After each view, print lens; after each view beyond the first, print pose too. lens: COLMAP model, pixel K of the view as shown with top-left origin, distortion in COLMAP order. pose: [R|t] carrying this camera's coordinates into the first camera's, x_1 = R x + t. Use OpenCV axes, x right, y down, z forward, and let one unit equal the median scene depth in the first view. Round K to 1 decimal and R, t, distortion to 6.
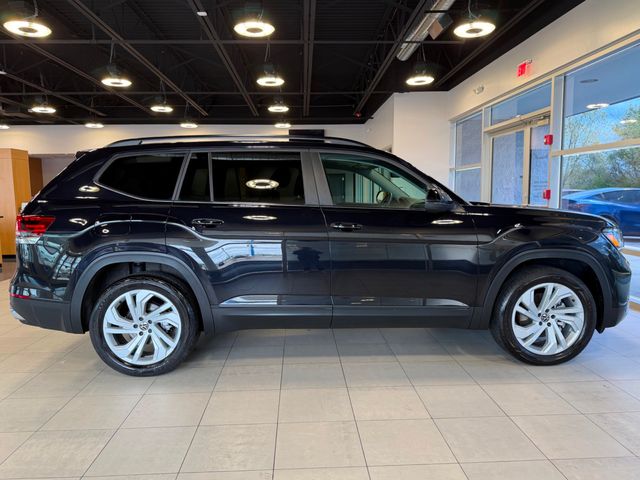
lens RADIAL K [[465.3, 0, 321.4], [0, 465.3, 240.5], [0, 0, 1]] dist [0.026138, -0.039613]
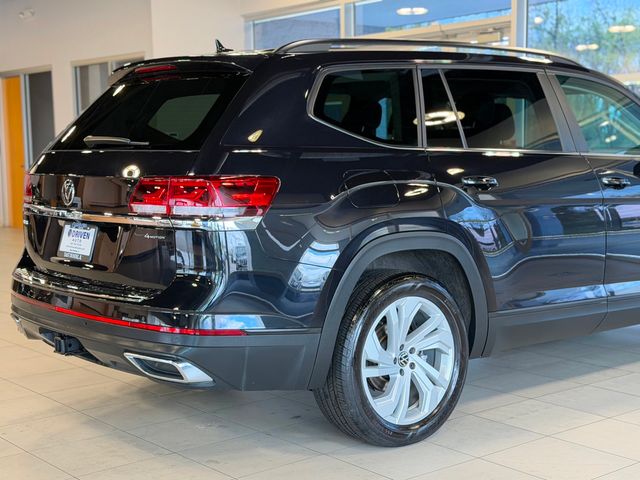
lens RADIAL K [[992.4, 0, 331.2], [0, 992.4, 234.5], [0, 0, 1]] dist [0.082567, 0.000000]
pose [[0.804273, -0.054458, 0.591760, -1.152144], [0.065983, 0.997818, 0.002148, 0.016387], [-0.590586, 0.037319, 0.806111, 0.033615]]
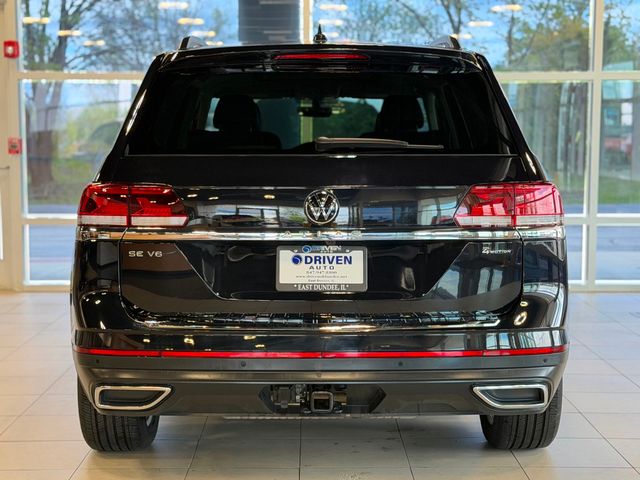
lens RADIAL K [[1121.4, 0, 319.8], [0, 1121.4, 240.0], [0, 0, 1]] dist [0.027663, 0.000000]
pose [[0.058072, -0.078023, 0.995259, -1.761998], [0.102140, 0.992174, 0.071821, -0.099145], [-0.993074, 0.097485, 0.065587, 1.125440]]
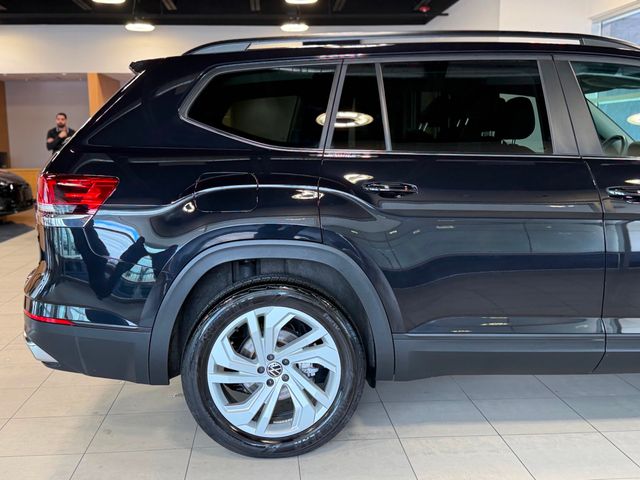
lens RADIAL K [[758.5, 0, 319.3], [0, 758.5, 238.4], [0, 0, 1]] dist [0.042563, 0.000000]
pose [[0.999807, -0.002817, 0.019459, -0.332709], [0.002336, 0.999692, 0.024704, -0.000220], [-0.019522, -0.024654, 0.999505, 0.072420]]
